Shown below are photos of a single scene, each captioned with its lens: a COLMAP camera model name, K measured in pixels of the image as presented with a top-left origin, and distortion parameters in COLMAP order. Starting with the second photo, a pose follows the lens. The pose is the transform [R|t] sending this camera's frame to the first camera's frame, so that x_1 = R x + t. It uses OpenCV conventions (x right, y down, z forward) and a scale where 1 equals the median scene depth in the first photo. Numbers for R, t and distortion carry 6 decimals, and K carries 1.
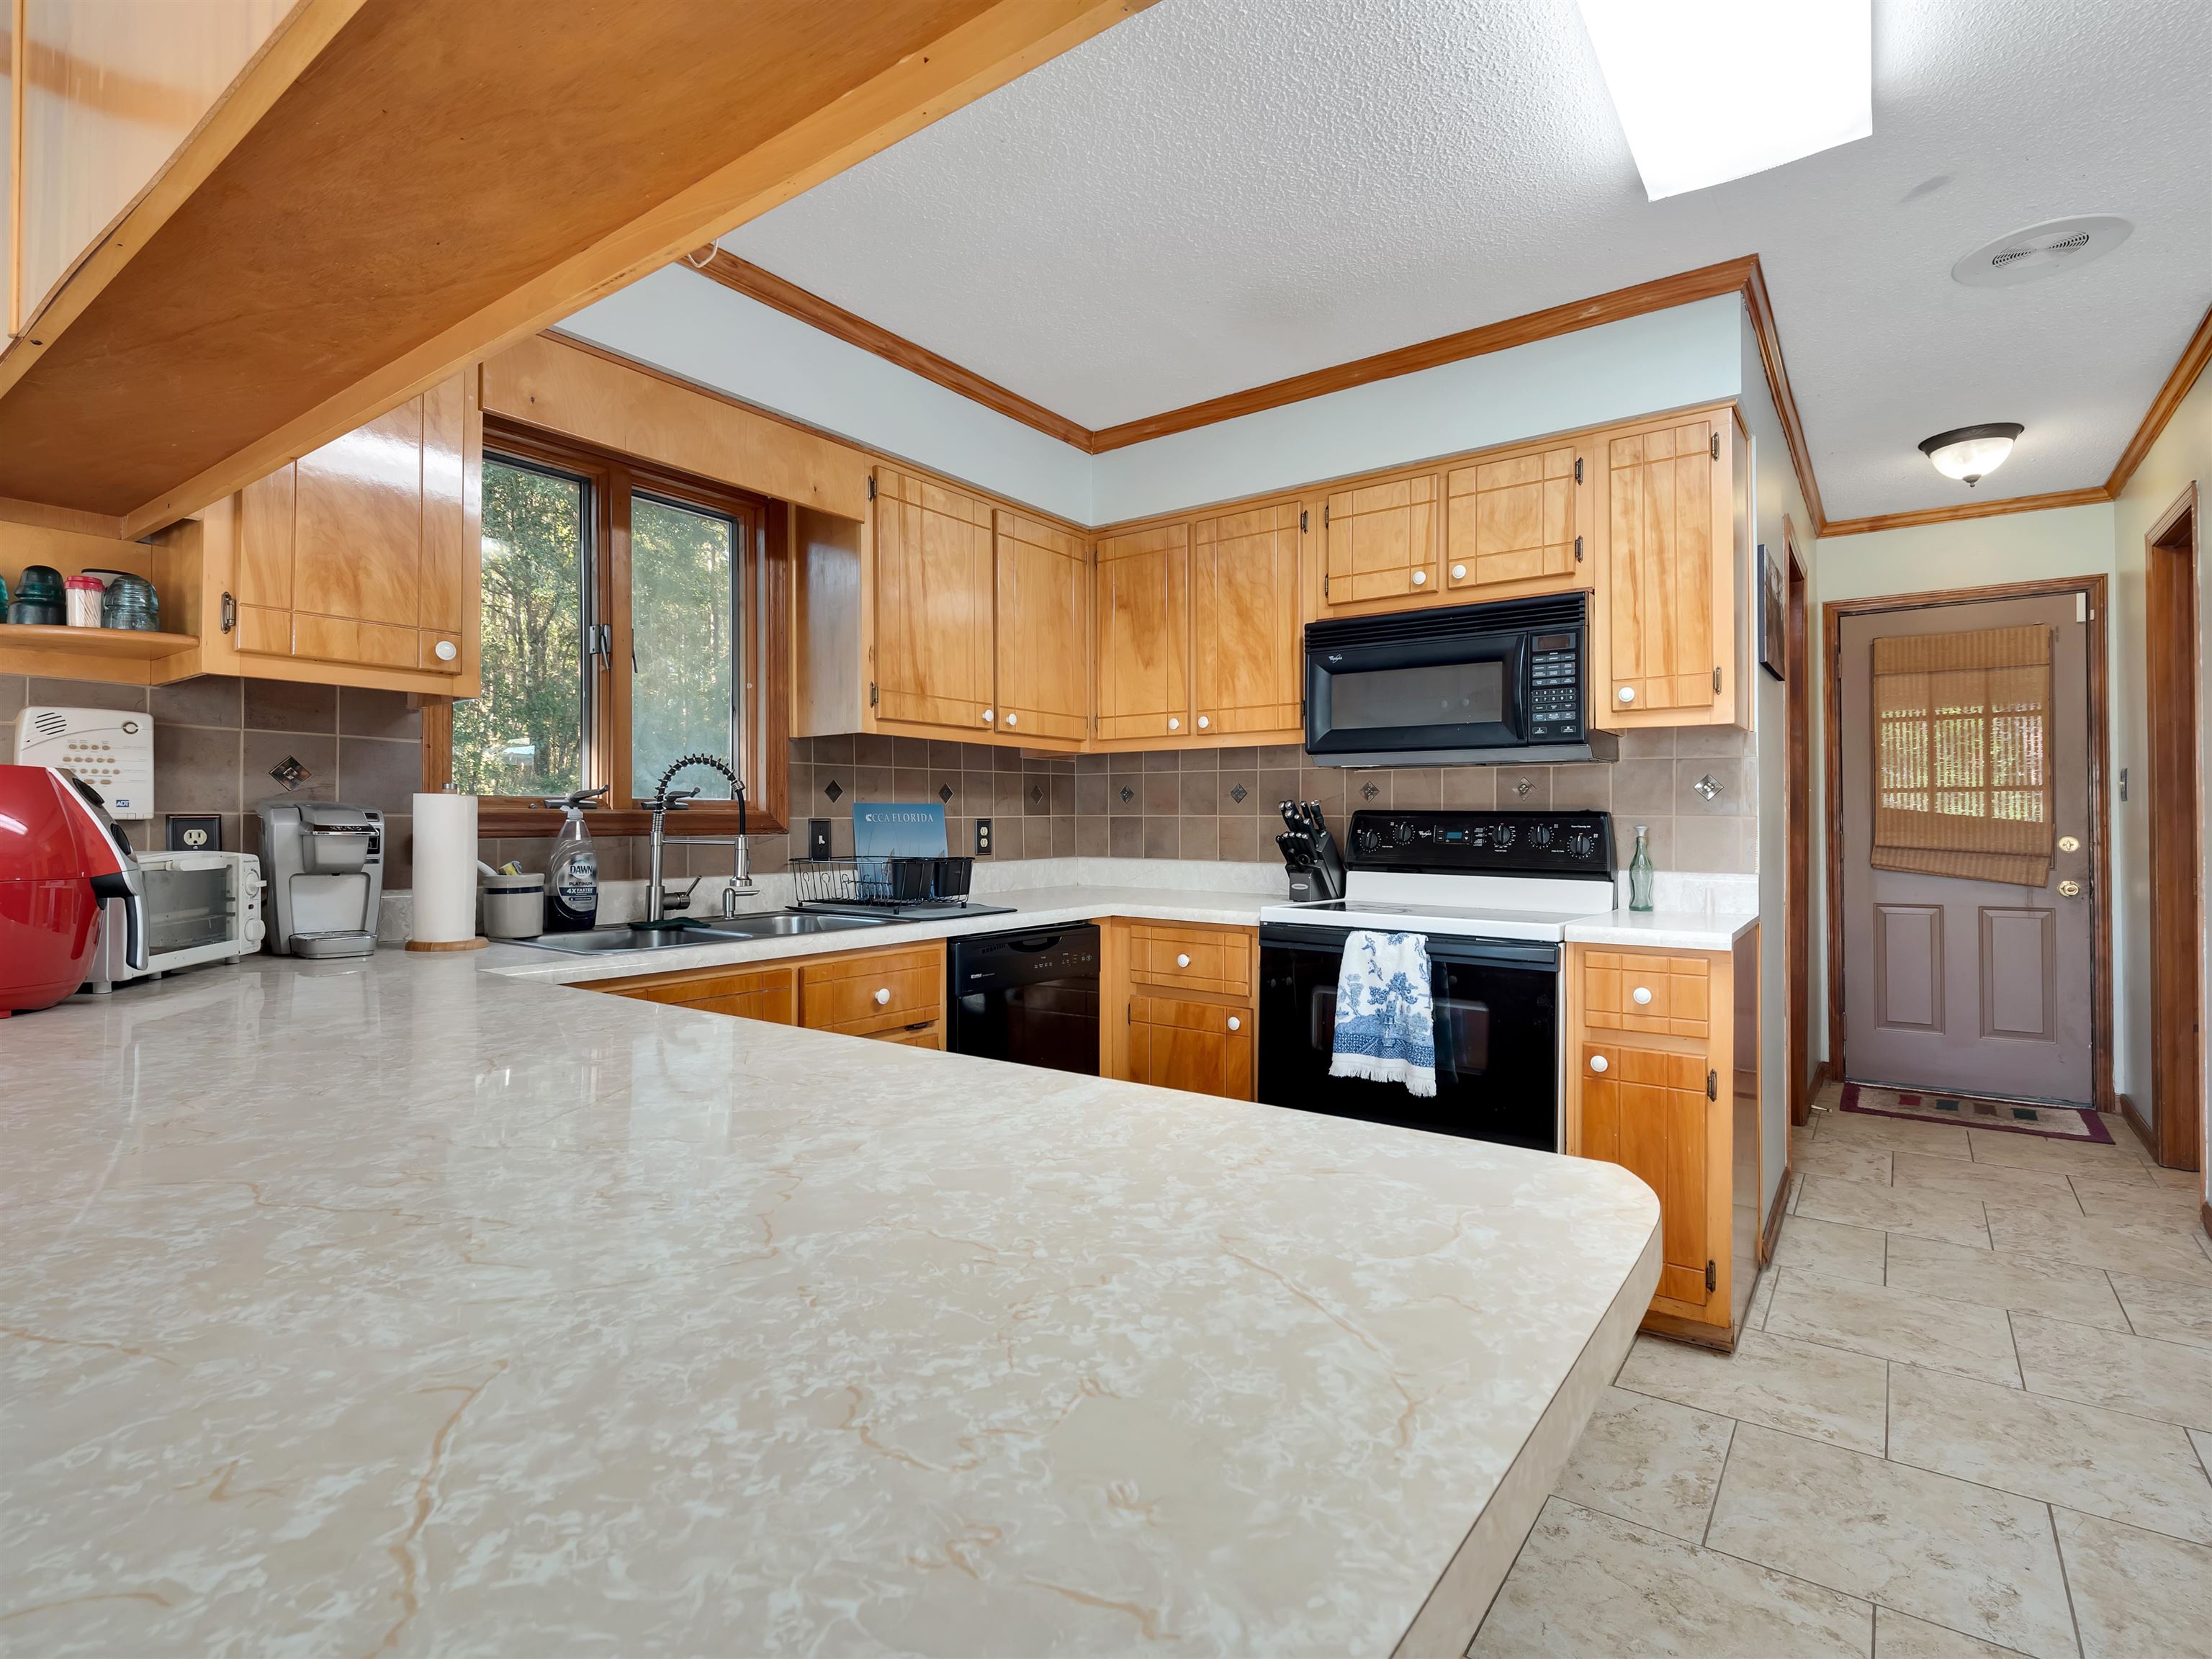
lens RADIAL K [[1081.3, 0, 1101.7], [0, 1081.3, 818.1], [0, 0, 1]] dist [0.013359, -0.009062]
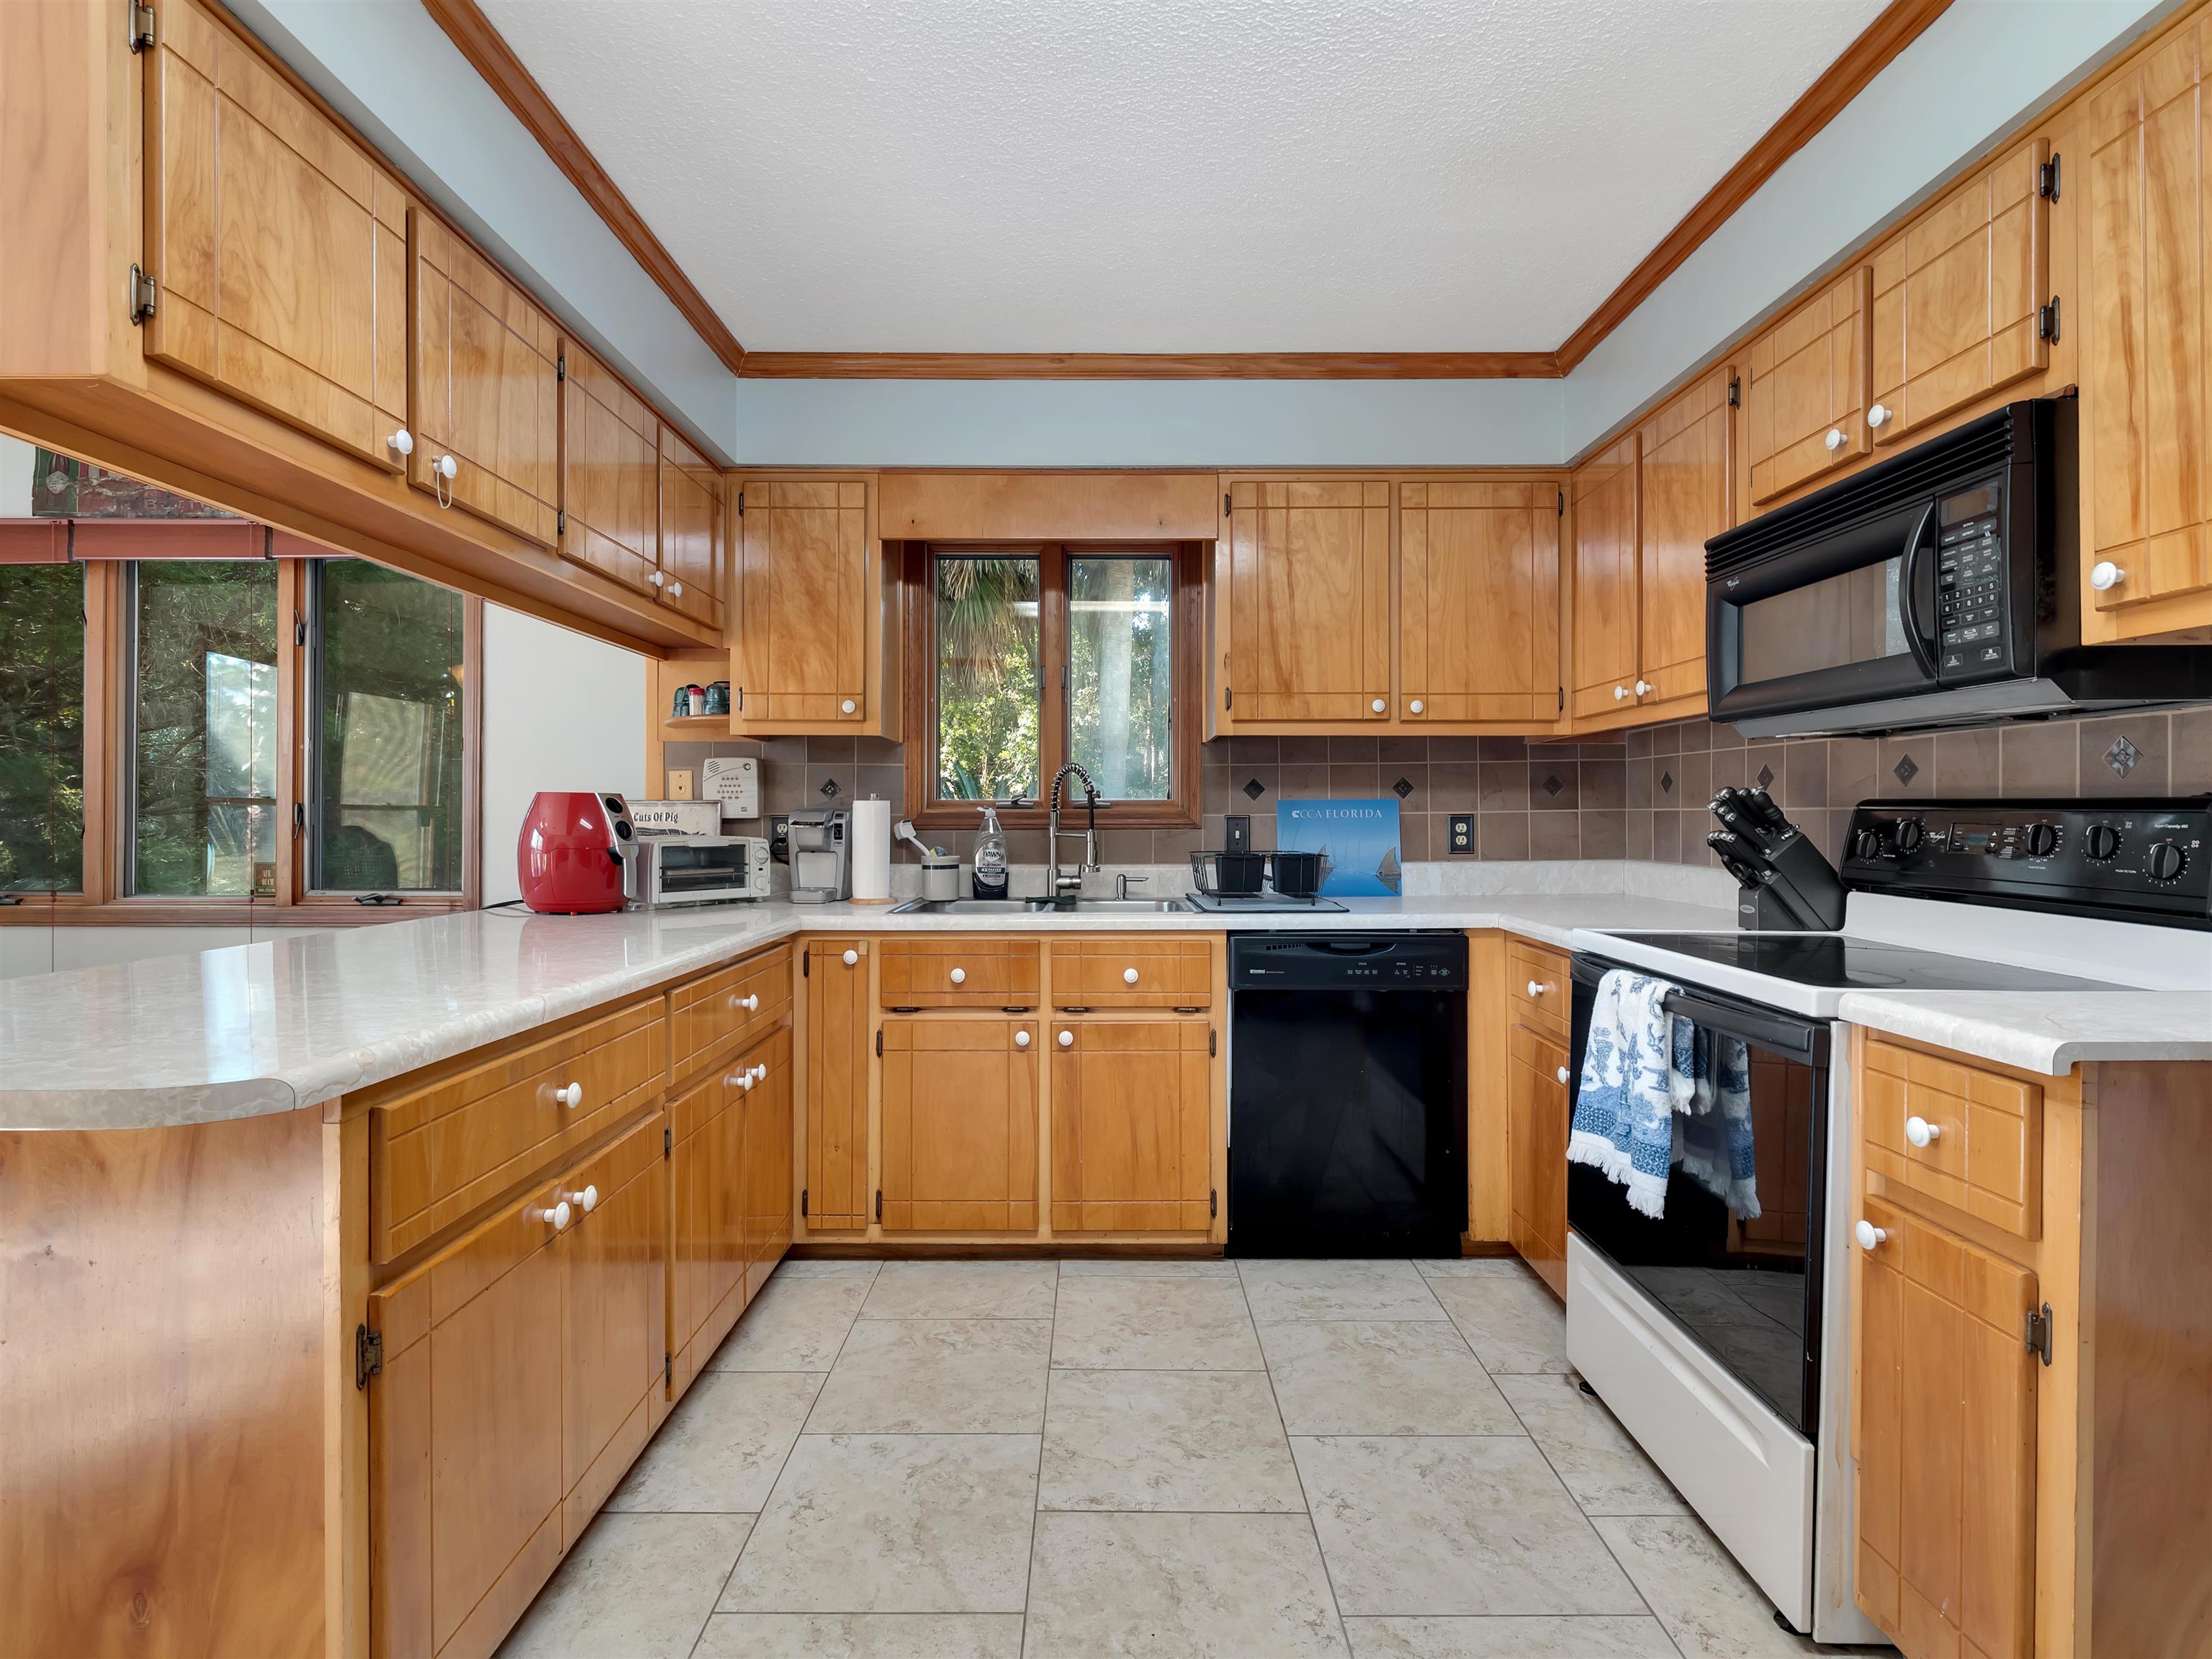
lens RADIAL K [[1077.1, 0, 1104.4], [0, 1077.1, 814.3], [0, 0, 1]] dist [0.022121, -0.011732]
pose [[0.594227, -0.003255, -0.804291, 0.567015], [0.005403, 0.999985, -0.000056, -0.001042], [0.804279, -0.004312, 0.594236, 0.271758]]
